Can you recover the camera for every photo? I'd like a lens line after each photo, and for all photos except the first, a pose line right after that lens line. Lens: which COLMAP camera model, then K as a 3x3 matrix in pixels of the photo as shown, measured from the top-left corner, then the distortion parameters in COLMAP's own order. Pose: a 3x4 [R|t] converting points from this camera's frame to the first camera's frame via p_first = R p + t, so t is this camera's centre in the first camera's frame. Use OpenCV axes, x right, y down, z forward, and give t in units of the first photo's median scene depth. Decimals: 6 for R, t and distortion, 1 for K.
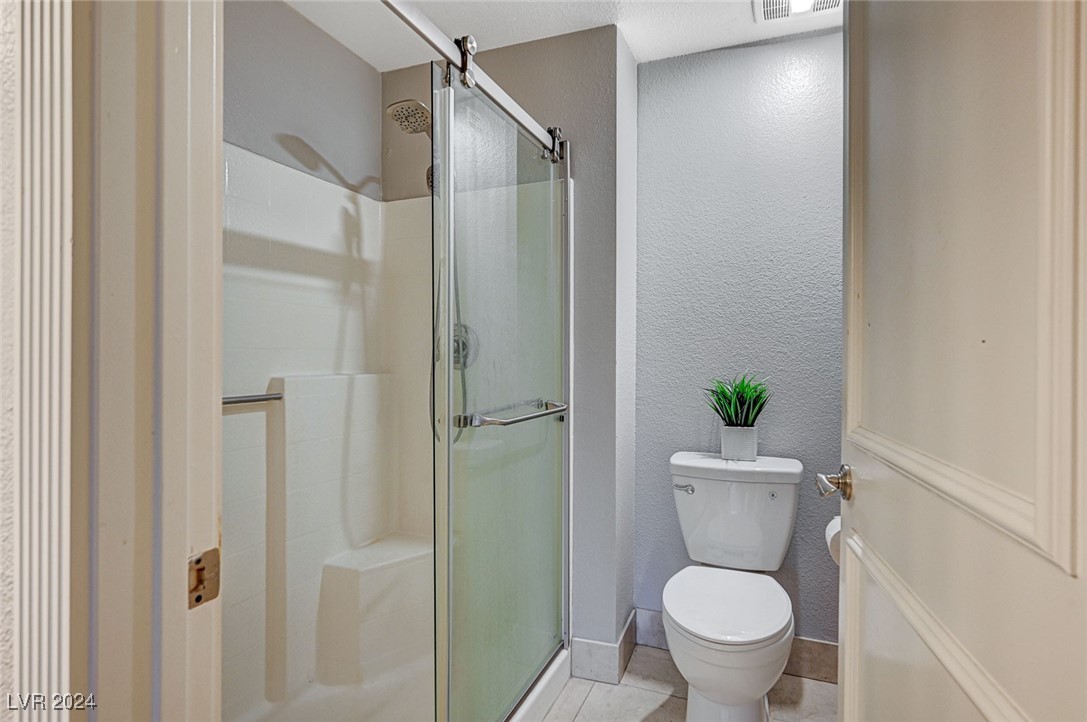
lens RADIAL K [[573.7, 0, 543.5], [0, 573.7, 361.0], [0, 0, 1]] dist [-0.003741, 0.000650]
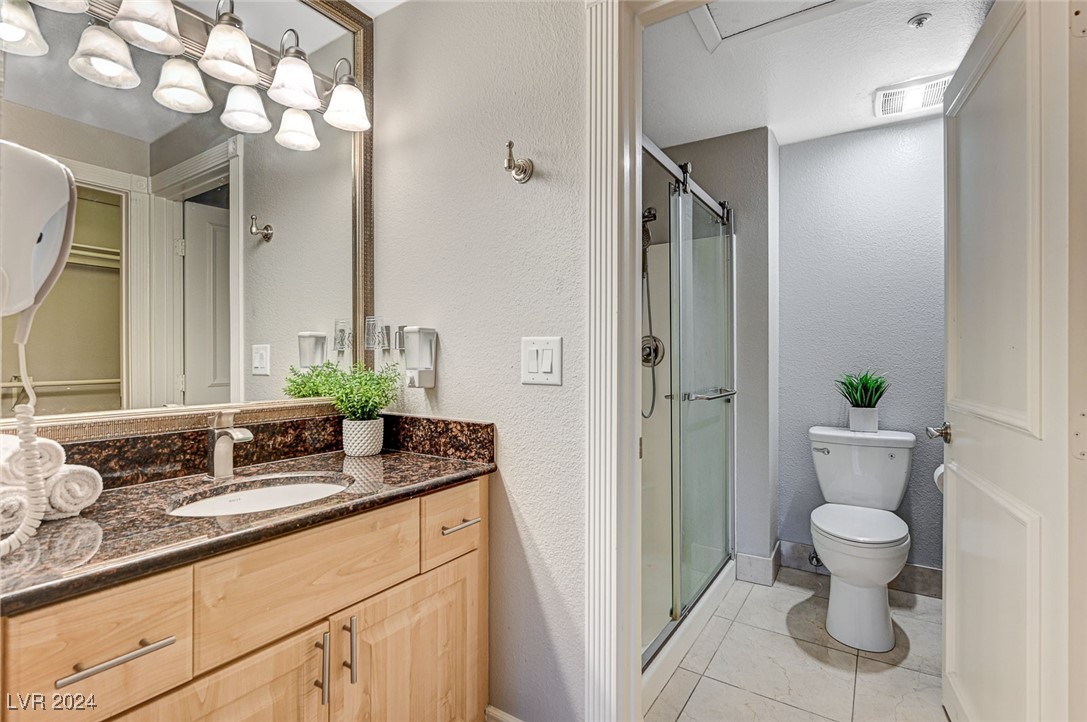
lens RADIAL K [[508.4, 0, 549.8], [0, 508.4, 361.0], [0, 0, 1]] dist [-0.001016, -0.000284]
pose [[0.981693, -0.002262, -0.190457, -0.172034], [0.001125, 0.999981, -0.006076, 0.007786], [0.190467, 0.005751, 0.981677, -0.356972]]
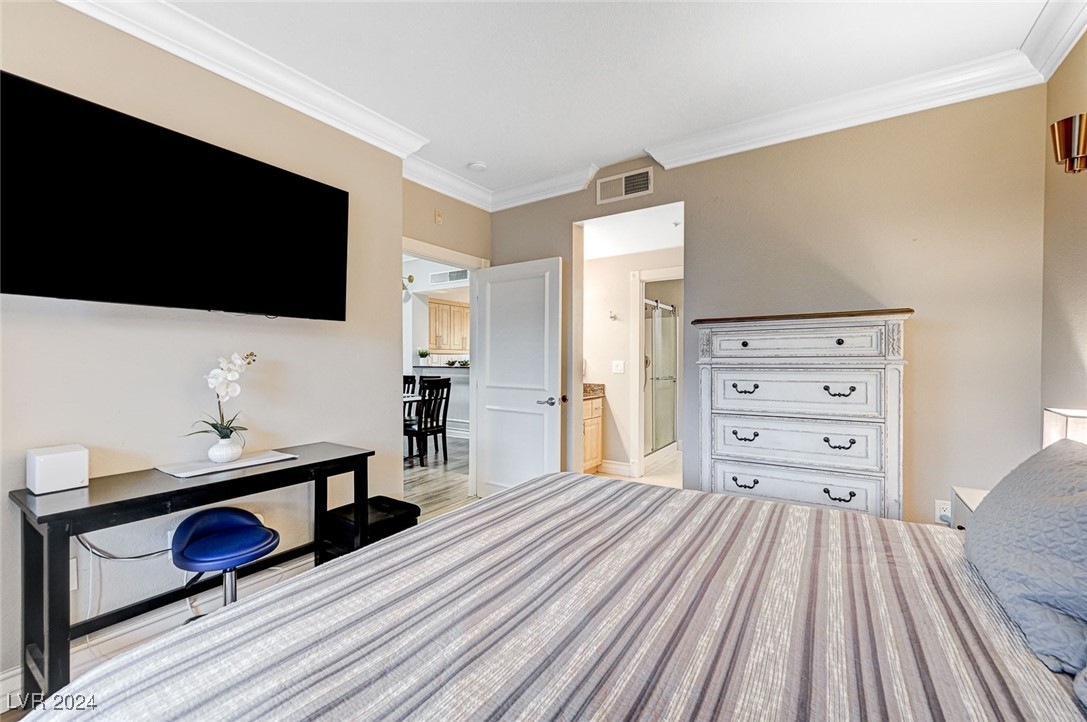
lens RADIAL K [[449.1, 0, 547.1], [0, 449.1, 361.0], [0, 0, 1]] dist [-0.001229, -0.000029]
pose [[0.980736, 0.001943, -0.195329, -0.221403], [-0.002522, 0.999993, -0.002715, -0.023661], [0.195323, 0.003155, 0.980734, -2.123466]]
